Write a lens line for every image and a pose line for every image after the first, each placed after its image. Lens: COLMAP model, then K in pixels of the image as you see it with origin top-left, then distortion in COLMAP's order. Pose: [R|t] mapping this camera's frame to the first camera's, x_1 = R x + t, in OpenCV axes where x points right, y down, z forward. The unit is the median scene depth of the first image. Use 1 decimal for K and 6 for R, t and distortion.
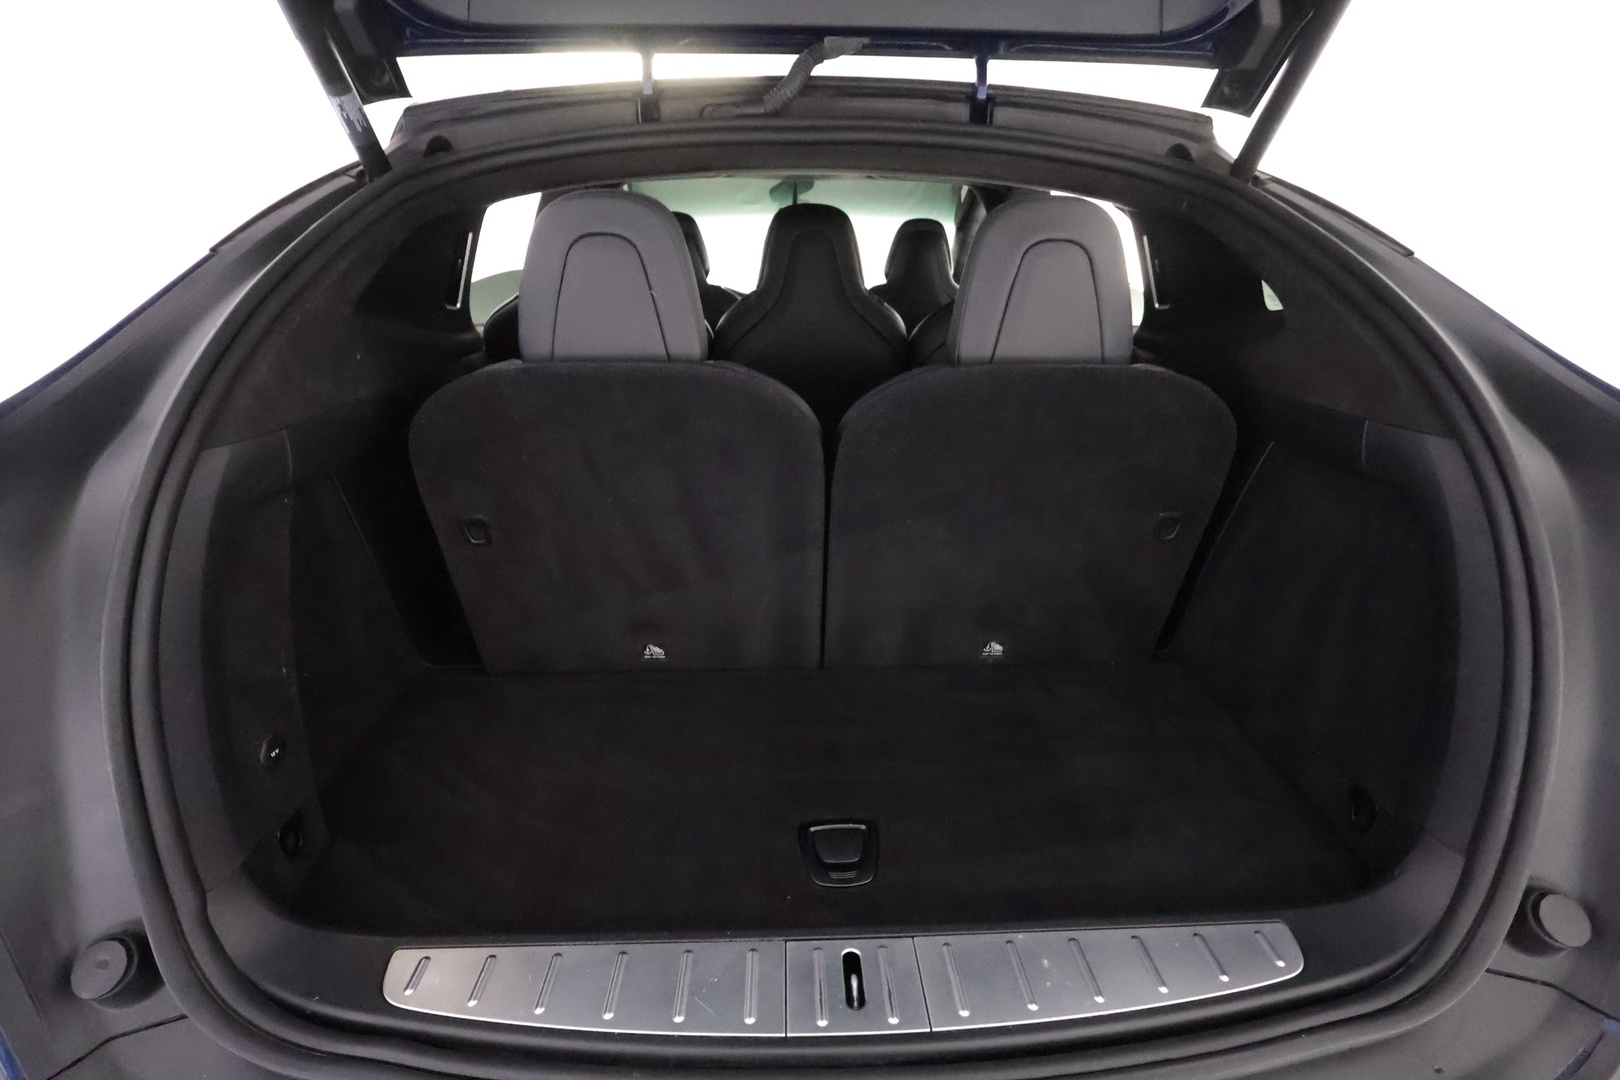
lens RADIAL K [[764.8, 0, 810.0], [0, 764.8, 540.0], [0, 0, 1]] dist [0.000398, -0.000265]
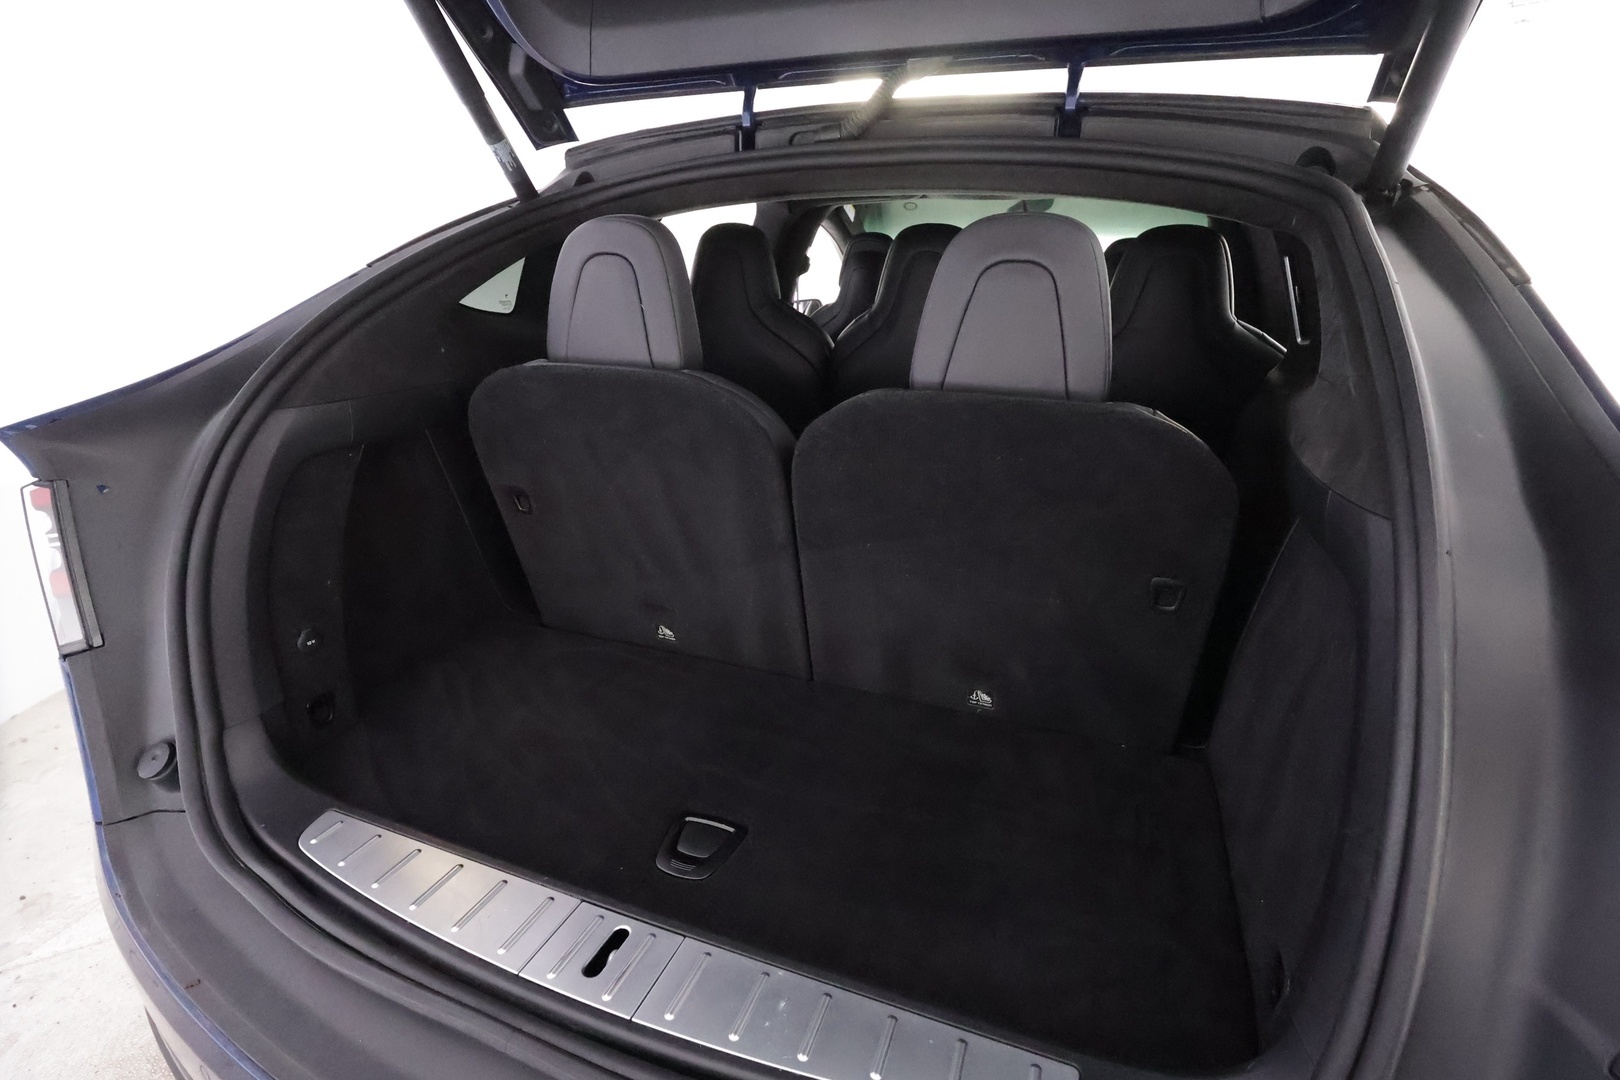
lens RADIAL K [[766.6, 0, 810.0], [0, 766.6, 540.0], [0, 0, 1]] dist [-0.001503, -0.000117]
pose [[0.917737, 0.140392, -0.371550, 0.381447], [-0.148690, 0.988863, 0.006380, -0.023181], [0.368308, 0.049391, 0.928391, 0.054710]]
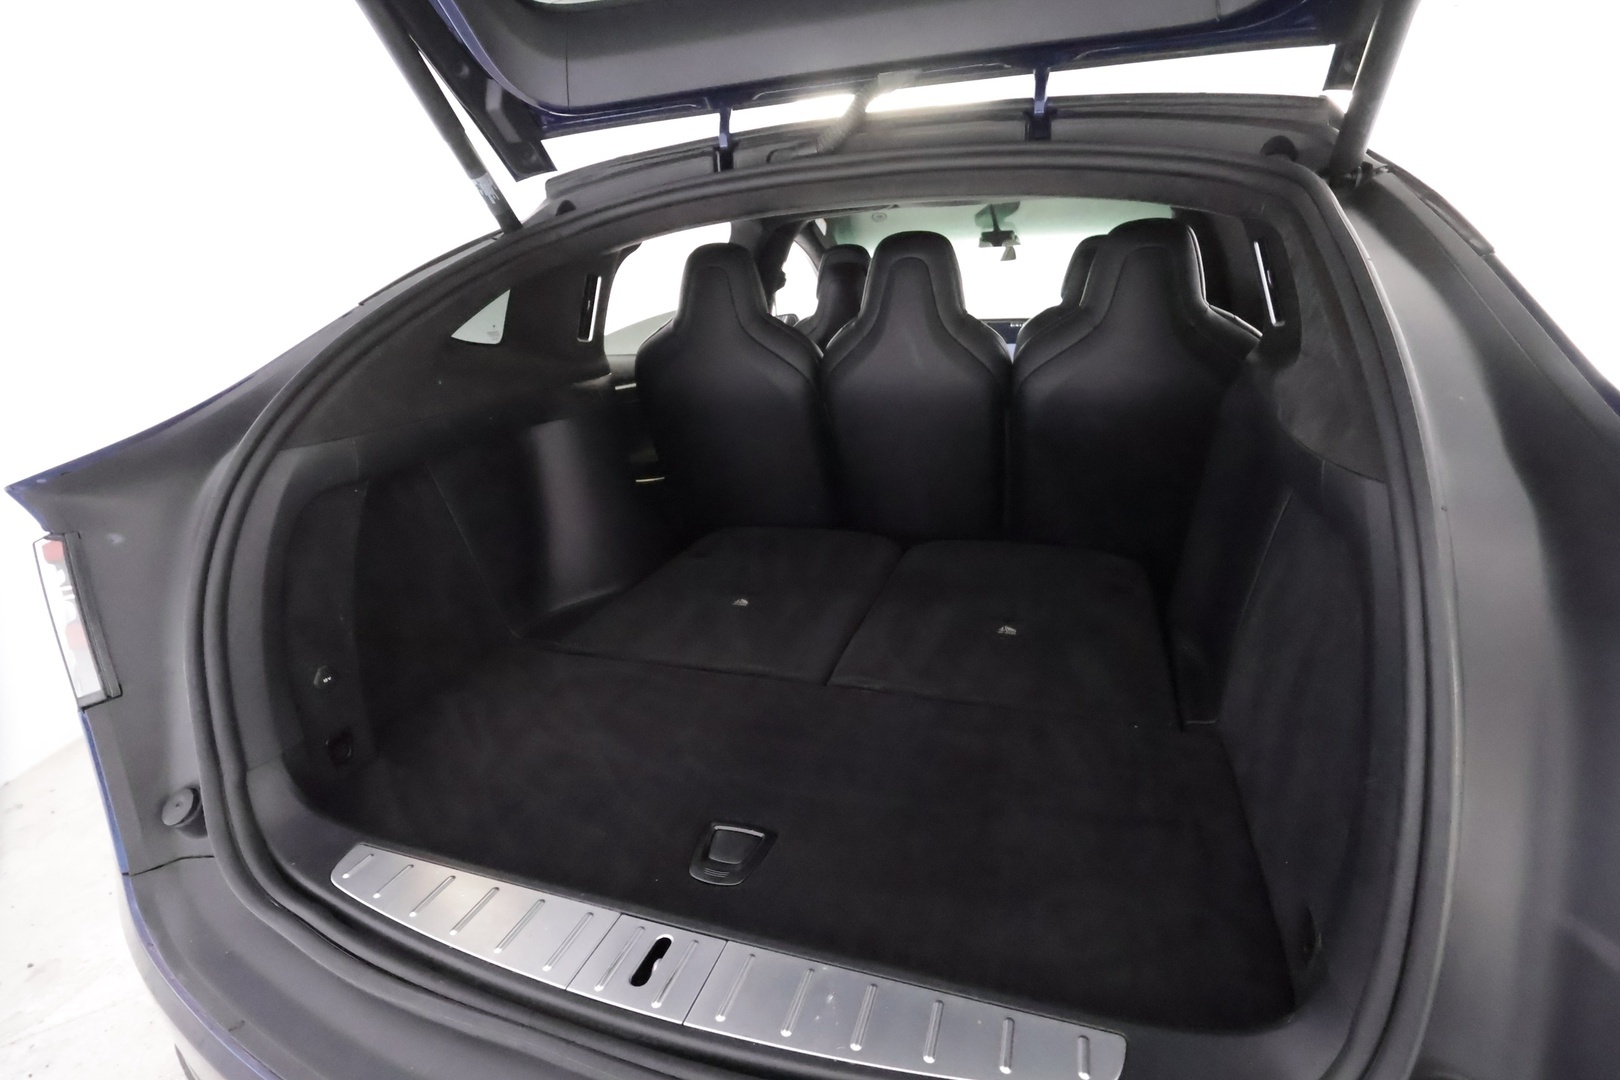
lens RADIAL K [[766.6, 0, 810.0], [0, 766.6, 540.0], [0, 0, 1]] dist [-0.001503, -0.000117]
pose [[0.931577, 0.073427, -0.356051, 0.365187], [-0.083837, 0.996383, -0.013874, -0.010006], [0.353744, 0.042775, 0.934364, 0.030778]]
